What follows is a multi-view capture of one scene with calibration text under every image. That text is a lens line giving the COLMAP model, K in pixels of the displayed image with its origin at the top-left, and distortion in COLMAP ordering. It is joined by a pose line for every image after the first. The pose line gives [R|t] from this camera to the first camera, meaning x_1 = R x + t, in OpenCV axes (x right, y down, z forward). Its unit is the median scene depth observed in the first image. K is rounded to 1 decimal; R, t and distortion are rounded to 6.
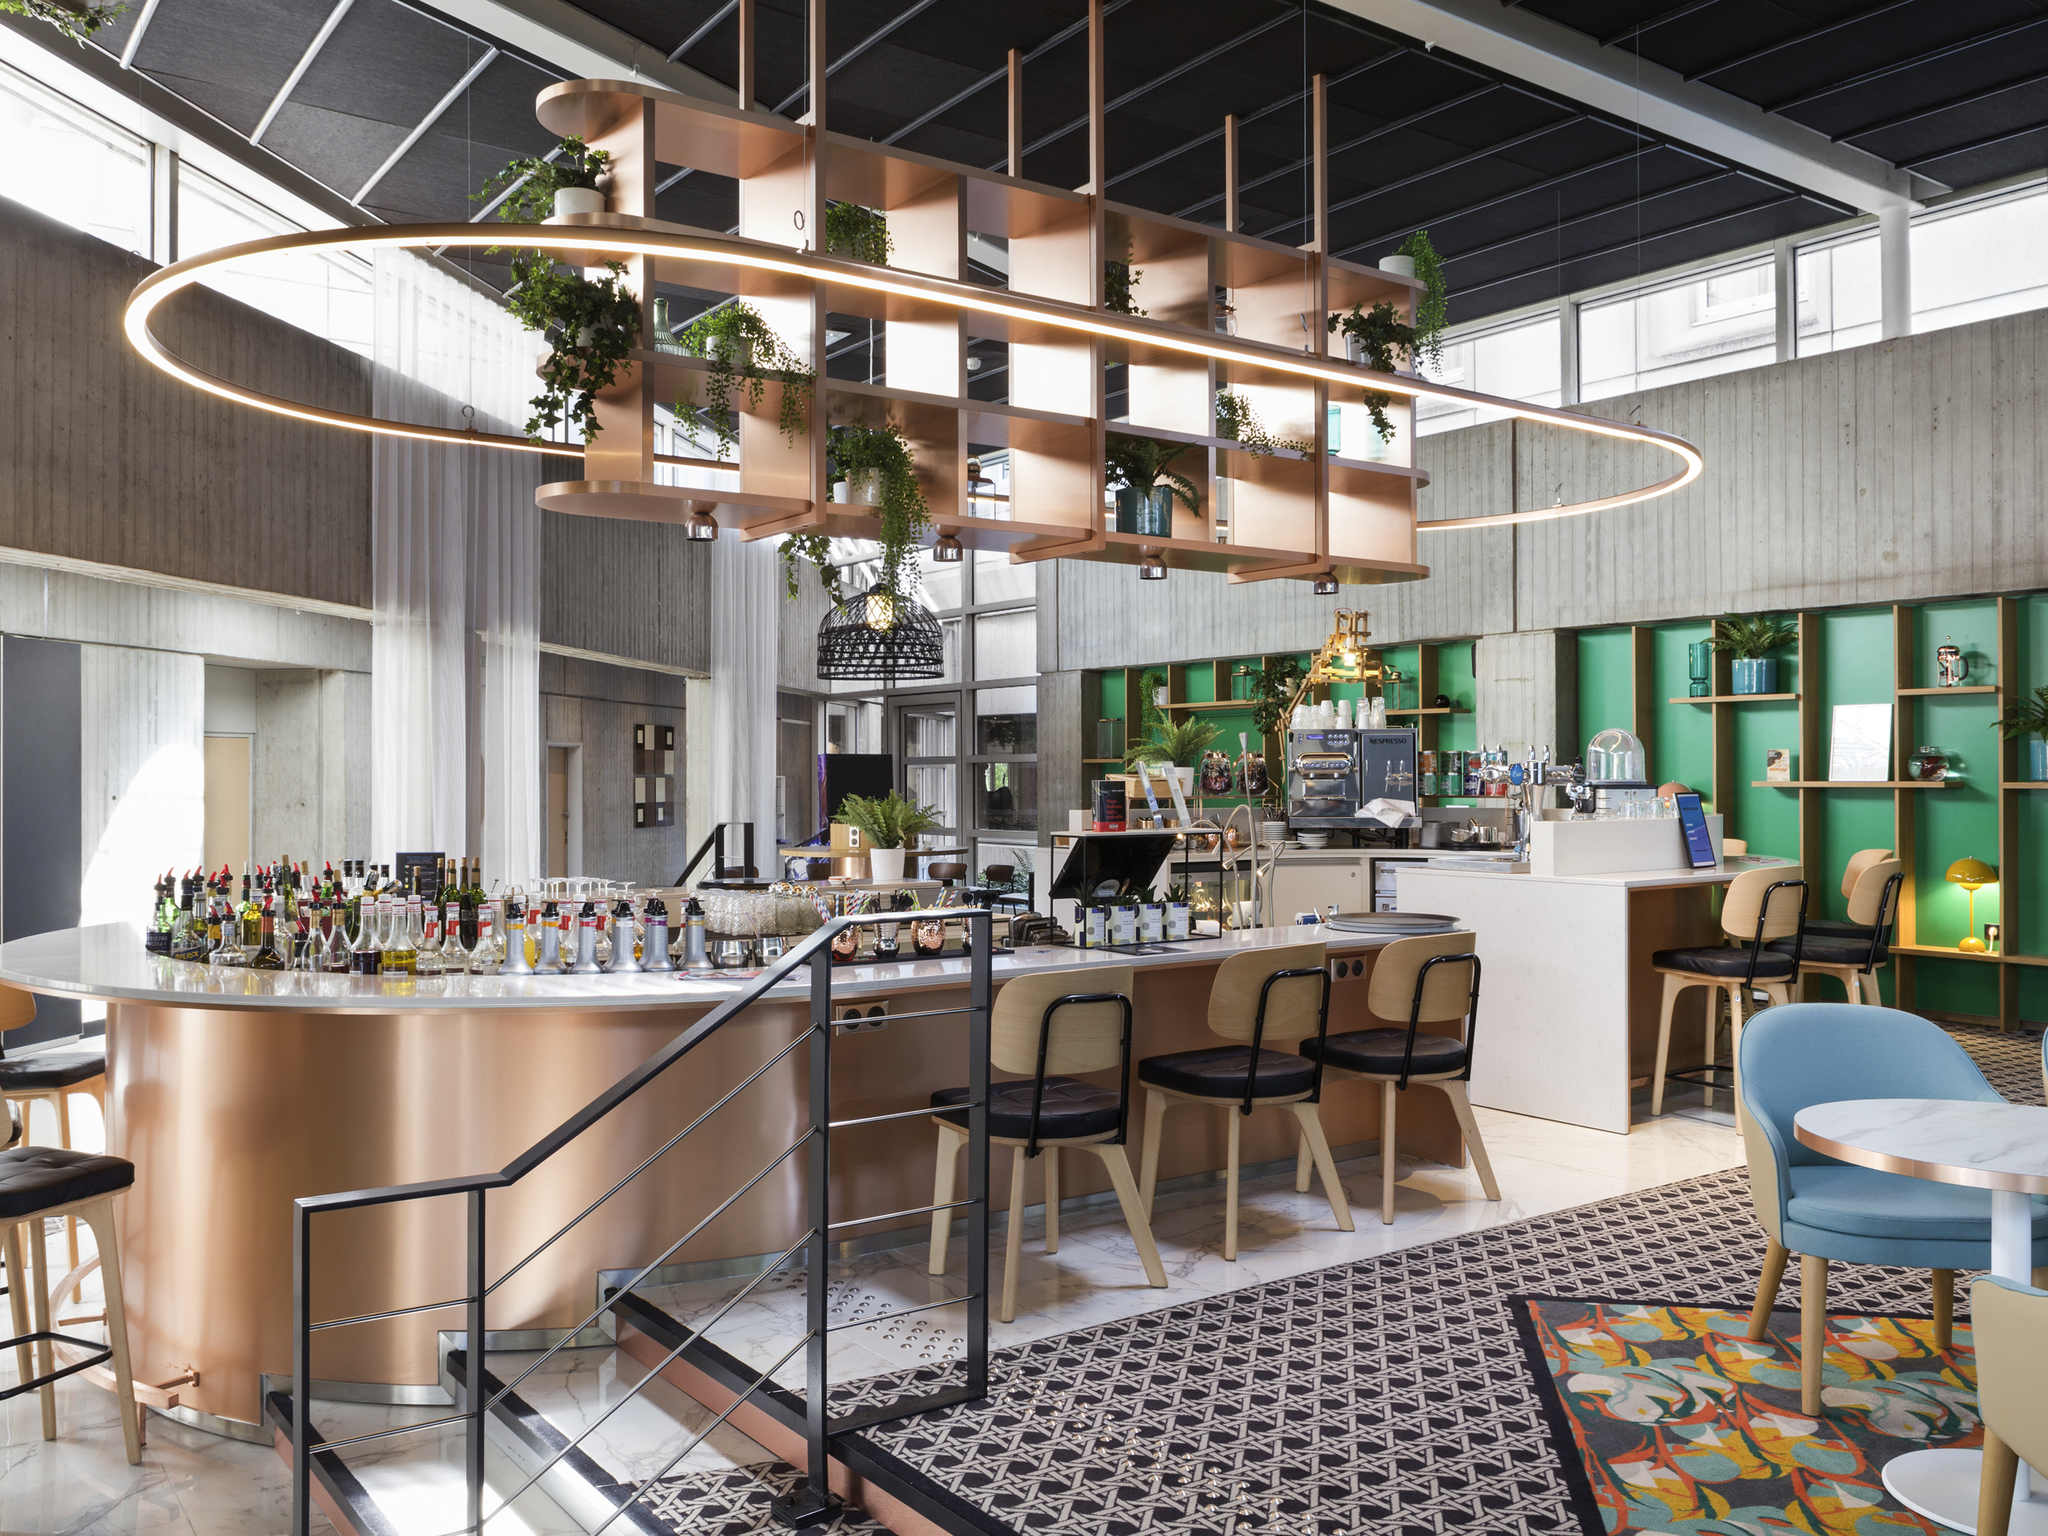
lens RADIAL K [[1680.9, 0, 1027.0], [0, 1680.9, 747.0], [0, 0, 1]] dist [0.002846, -0.002942]
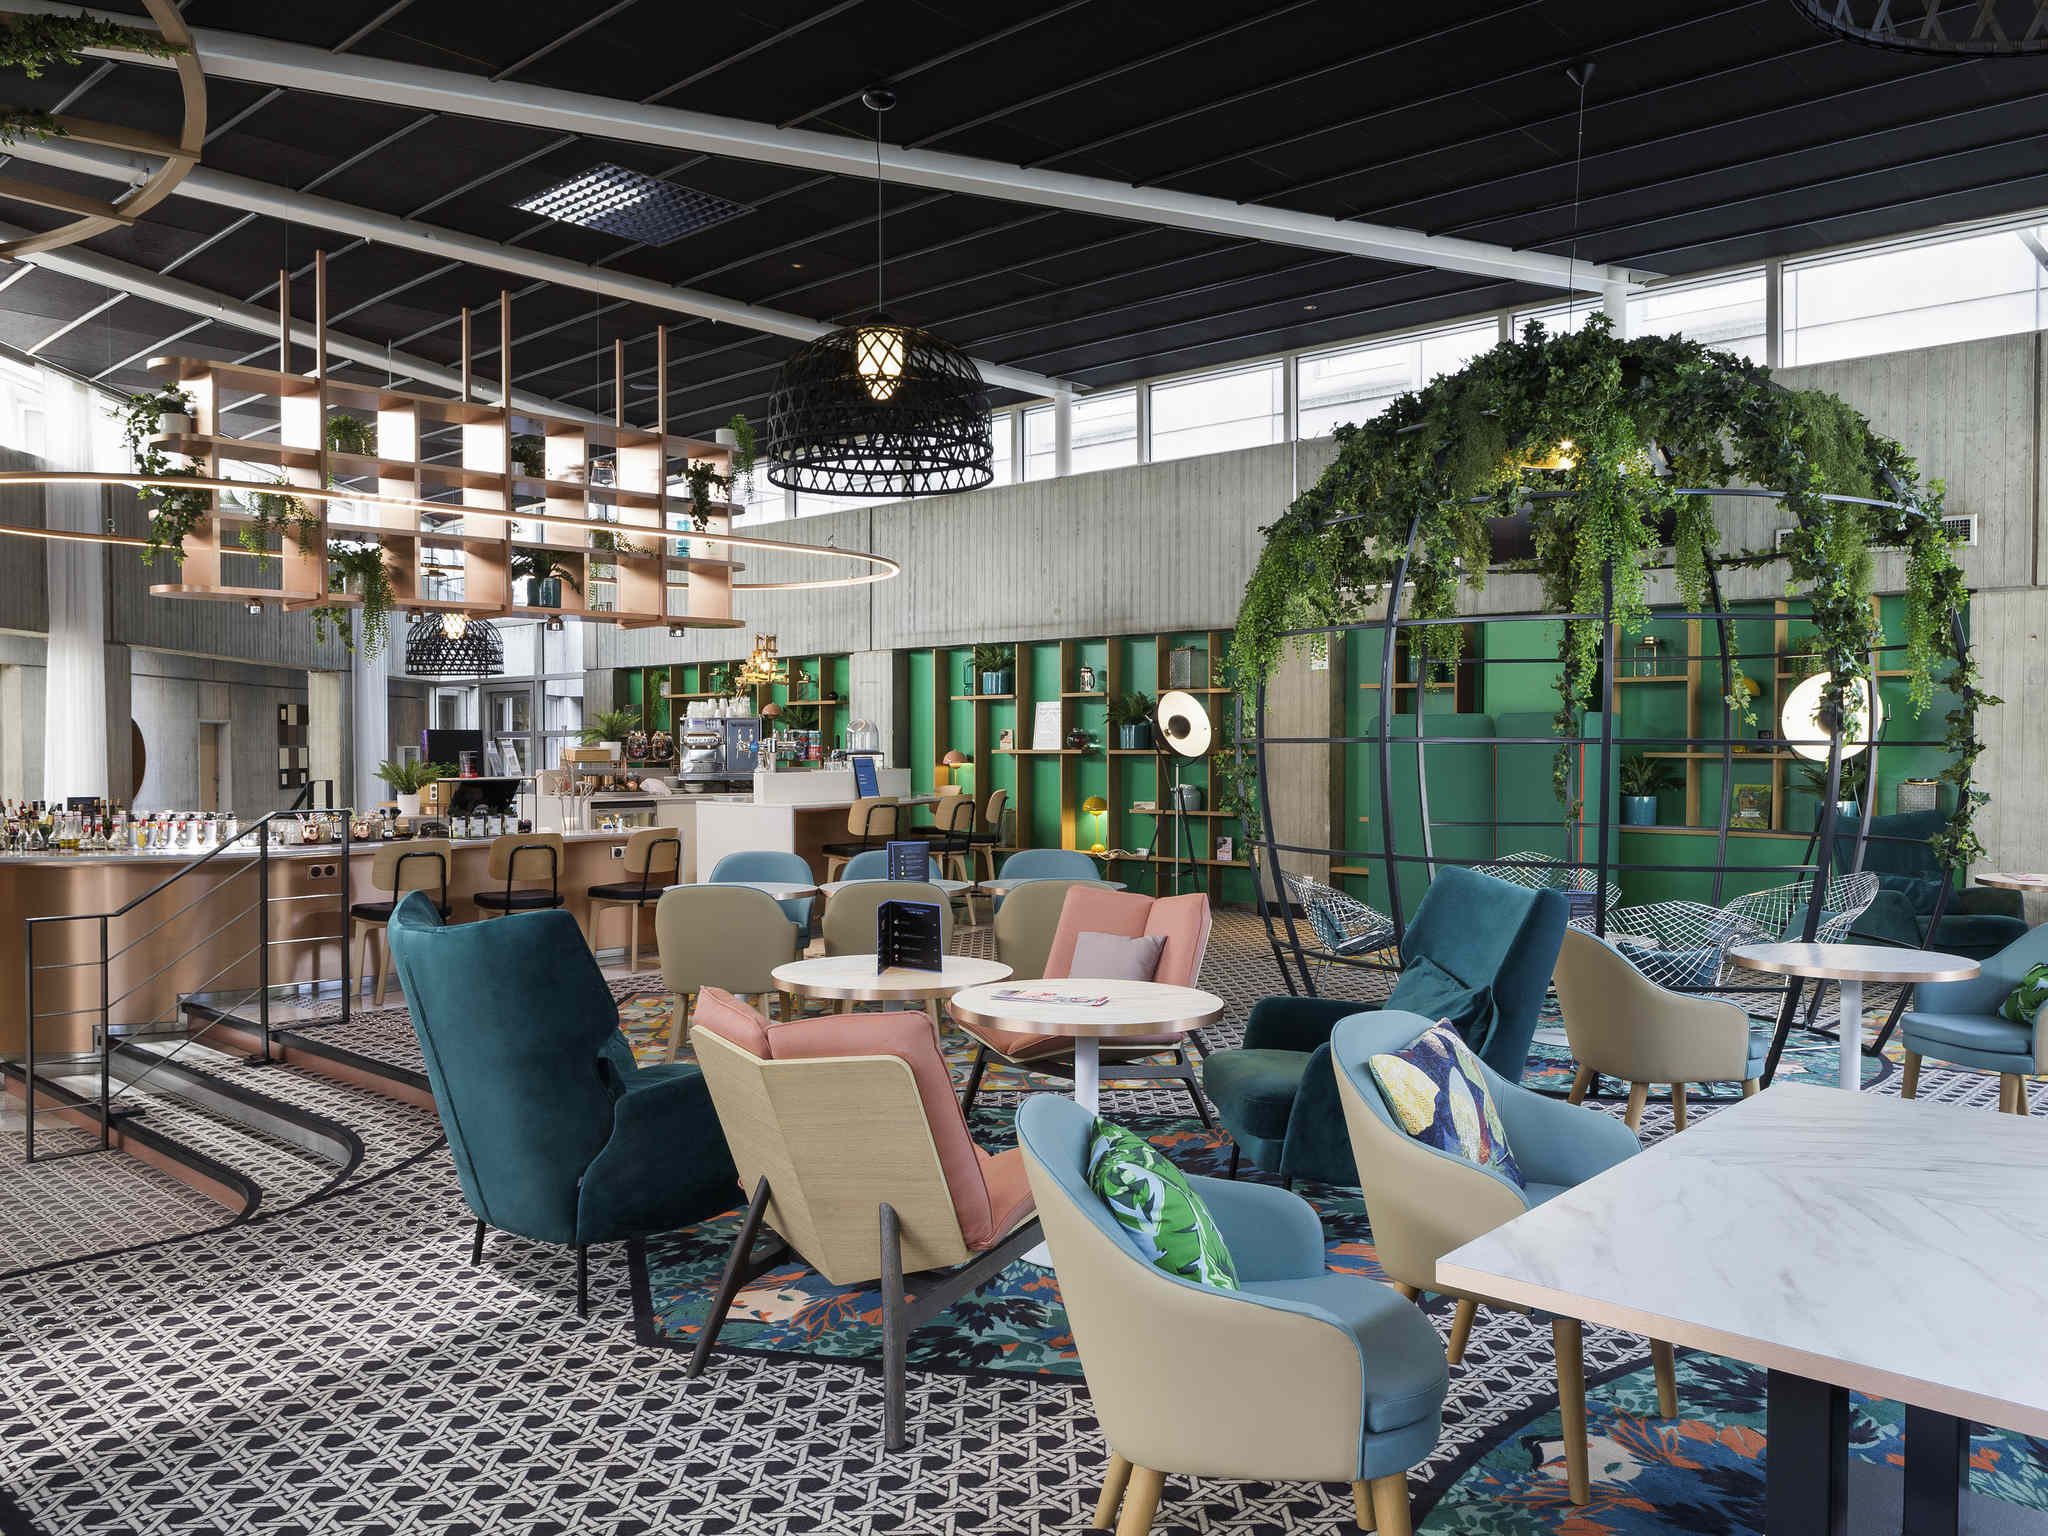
lens RADIAL K [[1680.9, 0, 1032.1], [0, 1680.9, 755.0], [0, 0, 1]] dist [0.002846, -0.002942]
pose [[0.986619, -0.003282, 0.163010, 0.252593], [-0.000638, 0.999712, 0.023985, -0.015288], [-0.163042, -0.023768, 0.986333, -0.679439]]
